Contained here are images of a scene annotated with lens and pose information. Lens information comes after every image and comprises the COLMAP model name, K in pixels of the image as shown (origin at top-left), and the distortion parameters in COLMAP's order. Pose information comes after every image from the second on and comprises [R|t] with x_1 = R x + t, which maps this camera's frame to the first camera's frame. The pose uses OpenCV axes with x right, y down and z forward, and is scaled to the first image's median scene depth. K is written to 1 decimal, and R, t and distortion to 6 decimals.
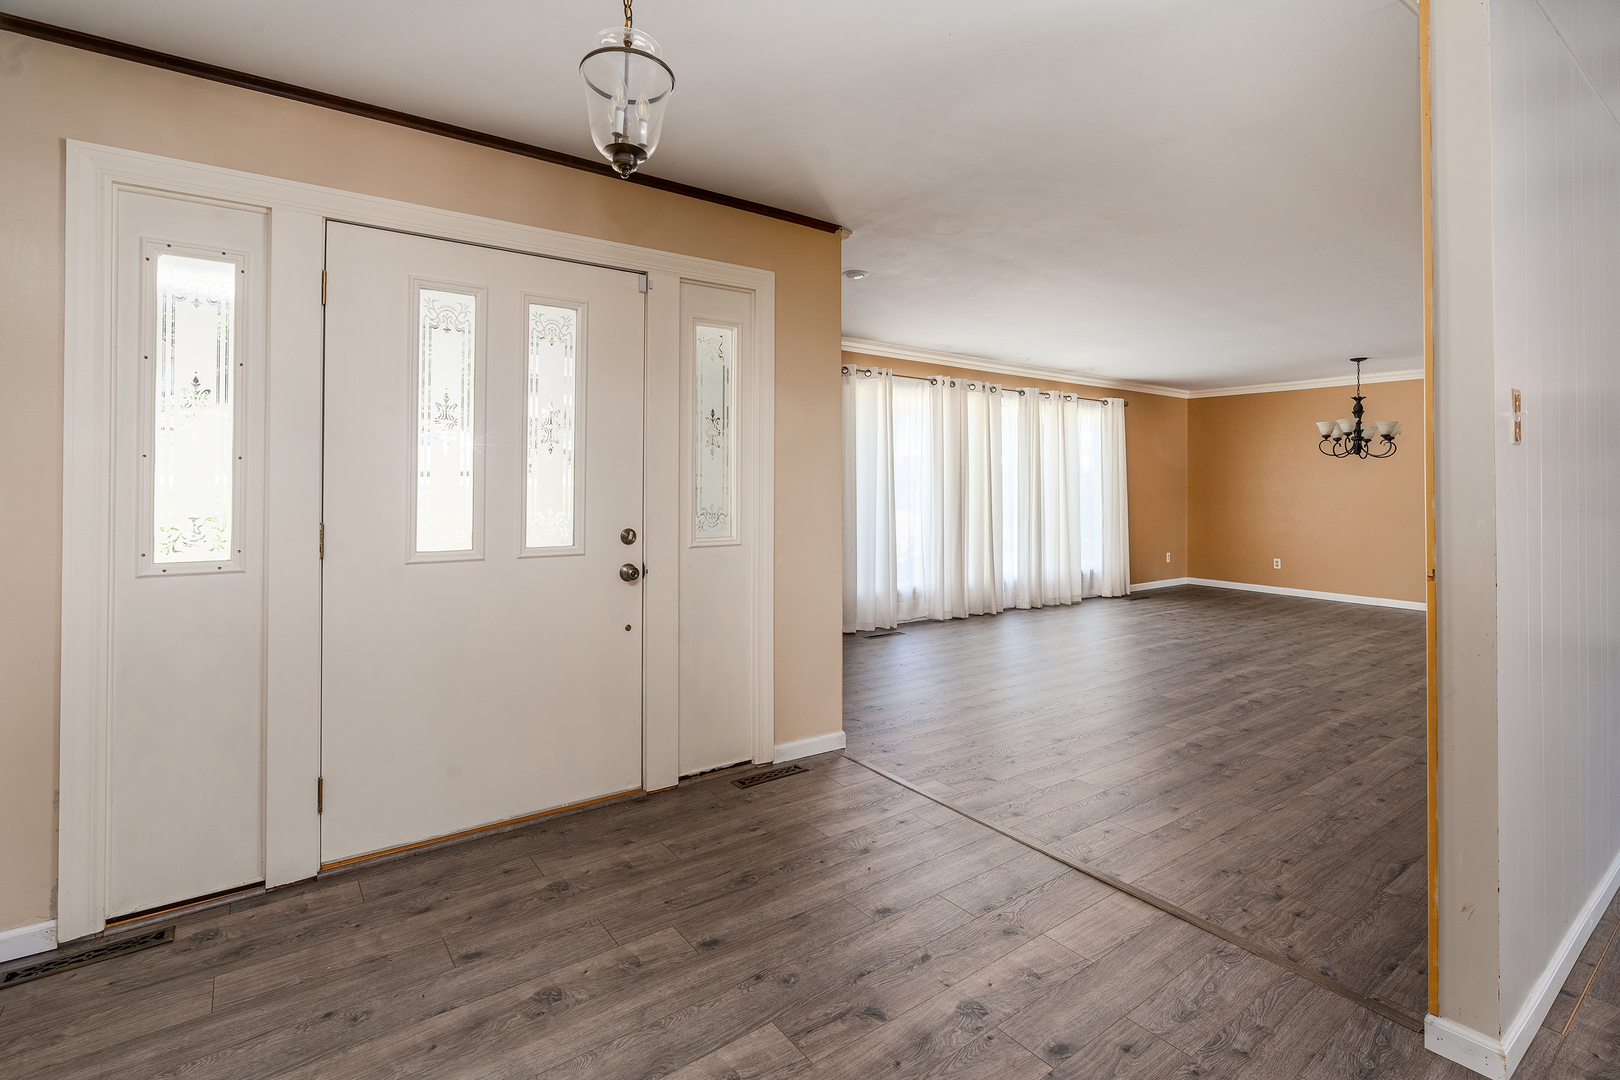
lens RADIAL K [[753.3, 0, 777.0], [0, 753.3, 465.2], [0, 0, 1]] dist [-0.010181, 0.002646]
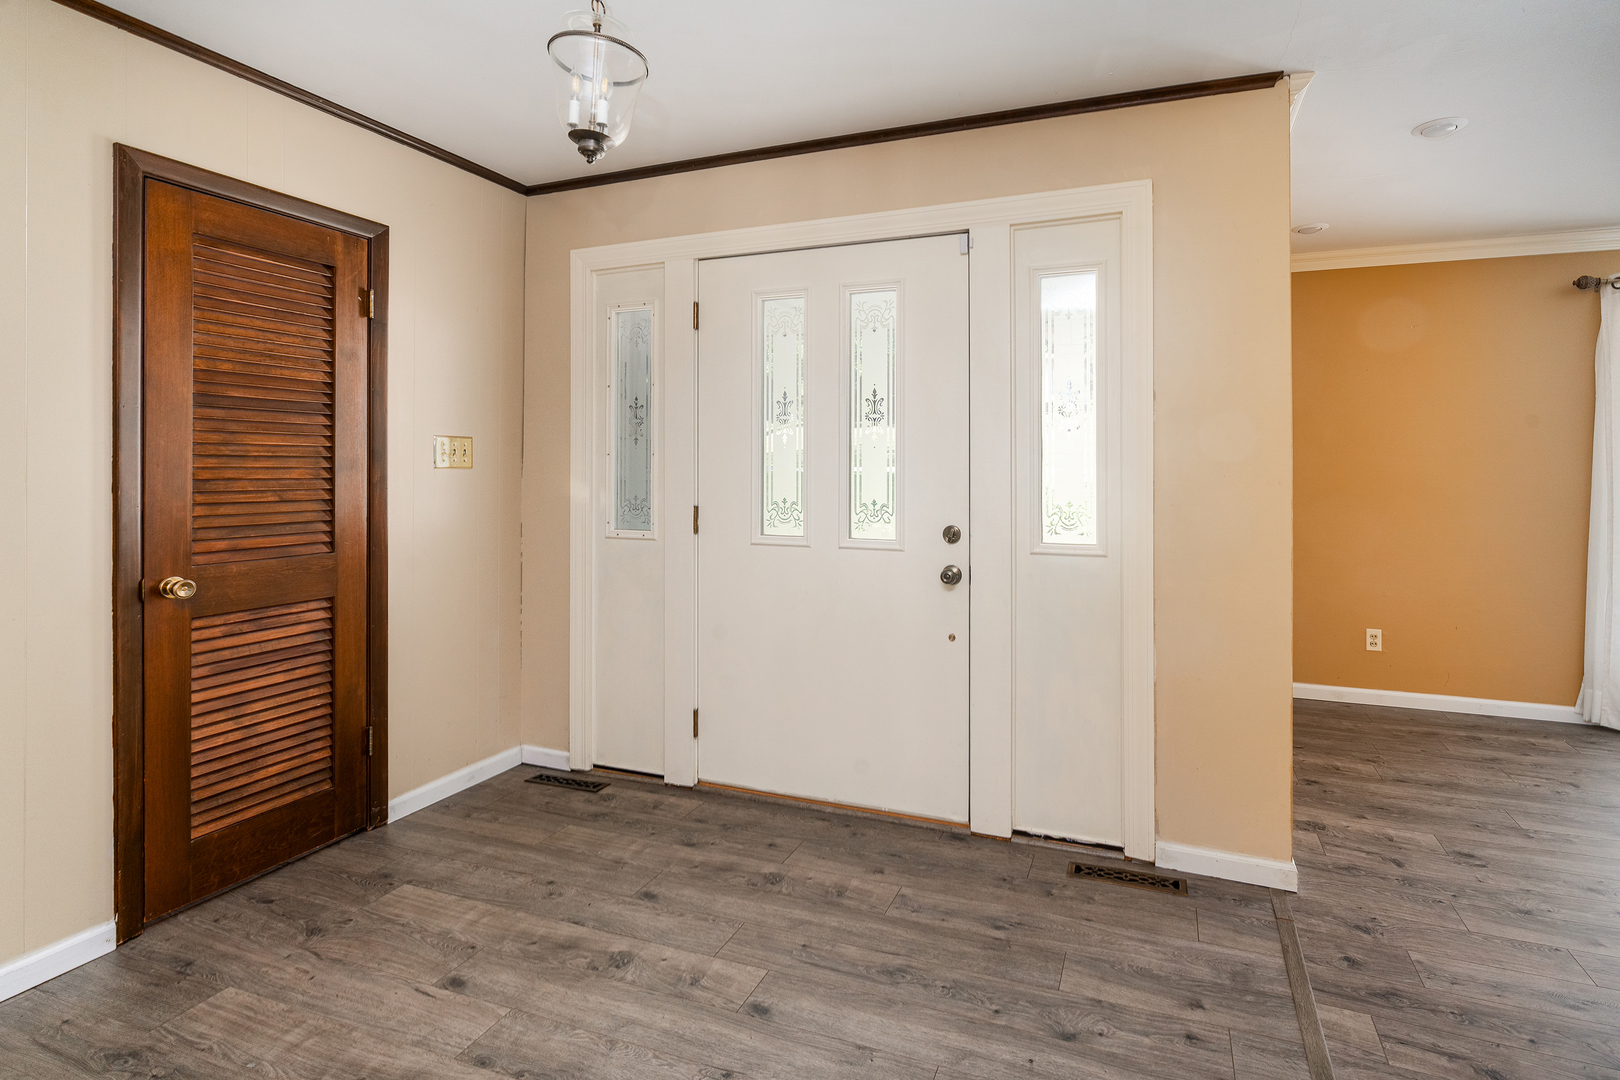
lens RADIAL K [[753.3, 0, 952.7], [0, 753.3, 465.7], [0, 0, 1]] dist [-0.010181, 0.002646]
pose [[0.591312, -0.013130, -0.806336, 0.297643], [0.016802, 0.999851, -0.003960, 0.010183], [0.806268, -0.011206, 0.591445, 0.274743]]
